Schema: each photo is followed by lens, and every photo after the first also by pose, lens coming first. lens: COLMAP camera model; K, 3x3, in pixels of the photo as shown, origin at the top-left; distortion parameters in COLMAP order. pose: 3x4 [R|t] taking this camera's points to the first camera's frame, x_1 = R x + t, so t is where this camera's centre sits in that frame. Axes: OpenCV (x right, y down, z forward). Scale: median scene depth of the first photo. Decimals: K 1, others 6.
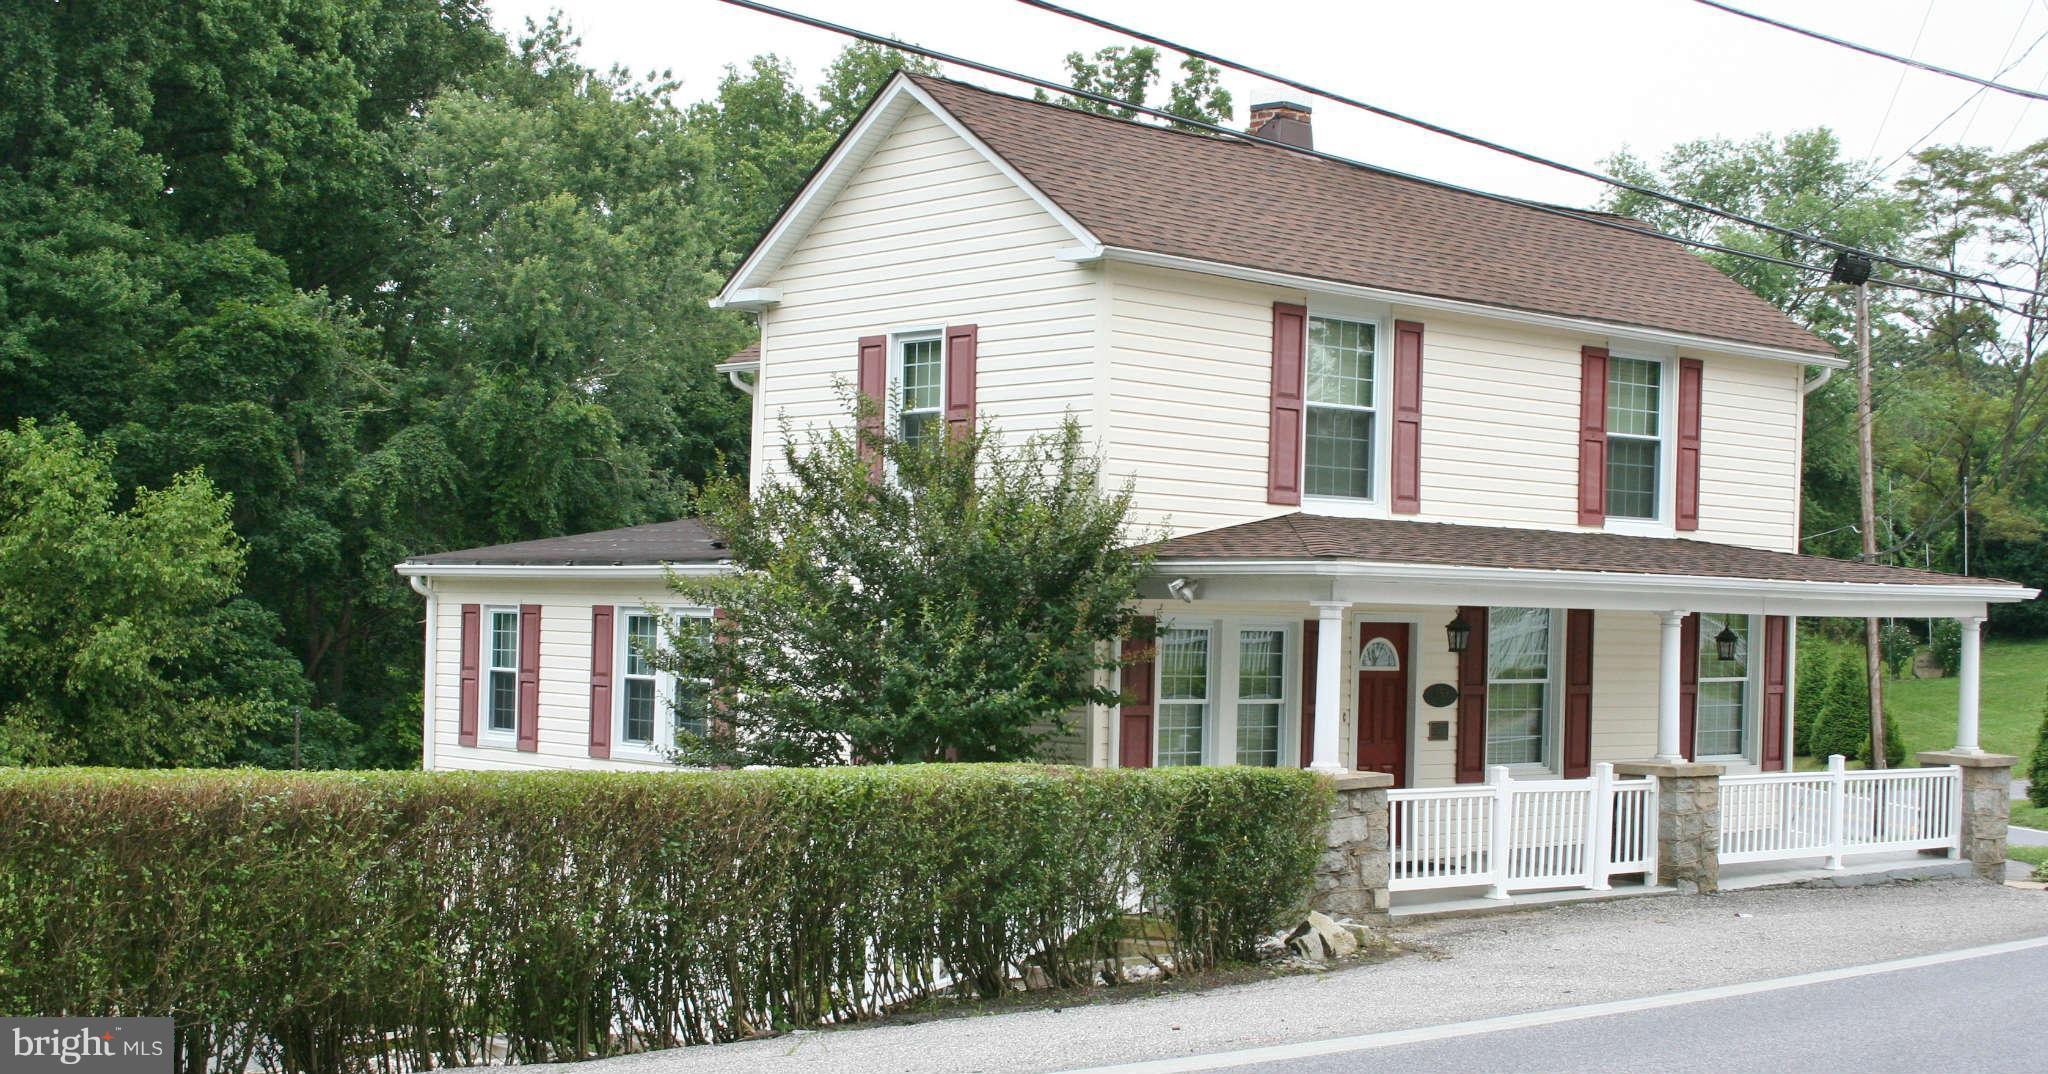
lens RADIAL K [[2586.4, 0, 1024.0], [0, 2586.4, 537.0], [0, 0, 1]] dist [-0.017642, -0.045173]
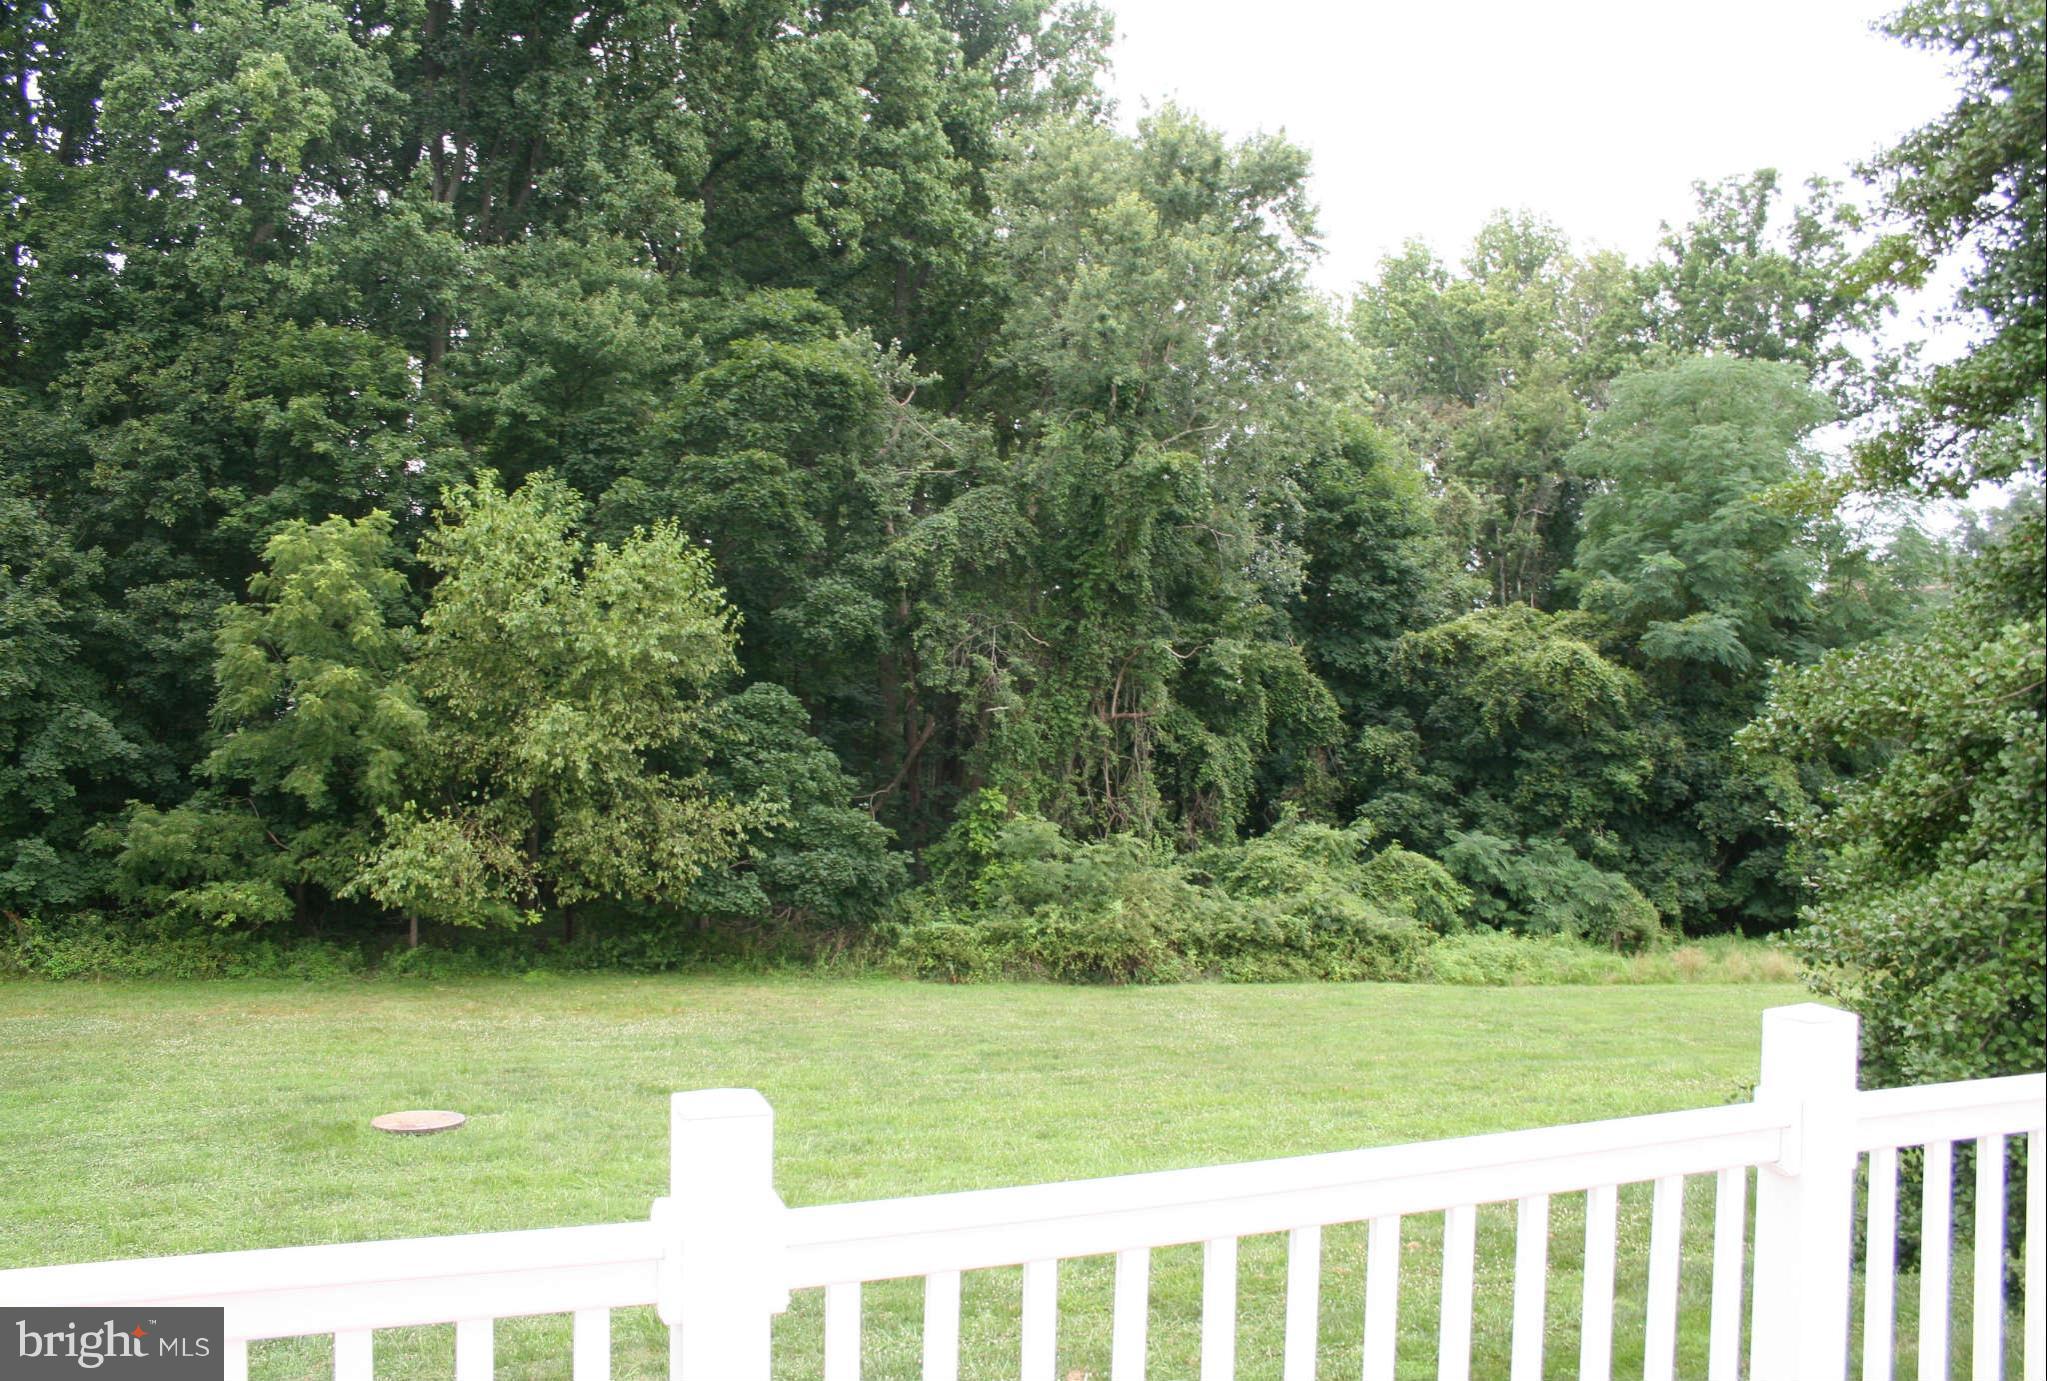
lens RADIAL K [[1526.2, 0, 1023.5], [0, 1526.2, 690.5], [0, 0, 1]] dist [-0.067459, -0.000859]
pose [[0.933771, -0.009825, -0.357735, -0.037158], [0.015296, 0.999805, 0.012468, 0.021335], [0.357543, -0.017114, 0.933740, 0.535082]]
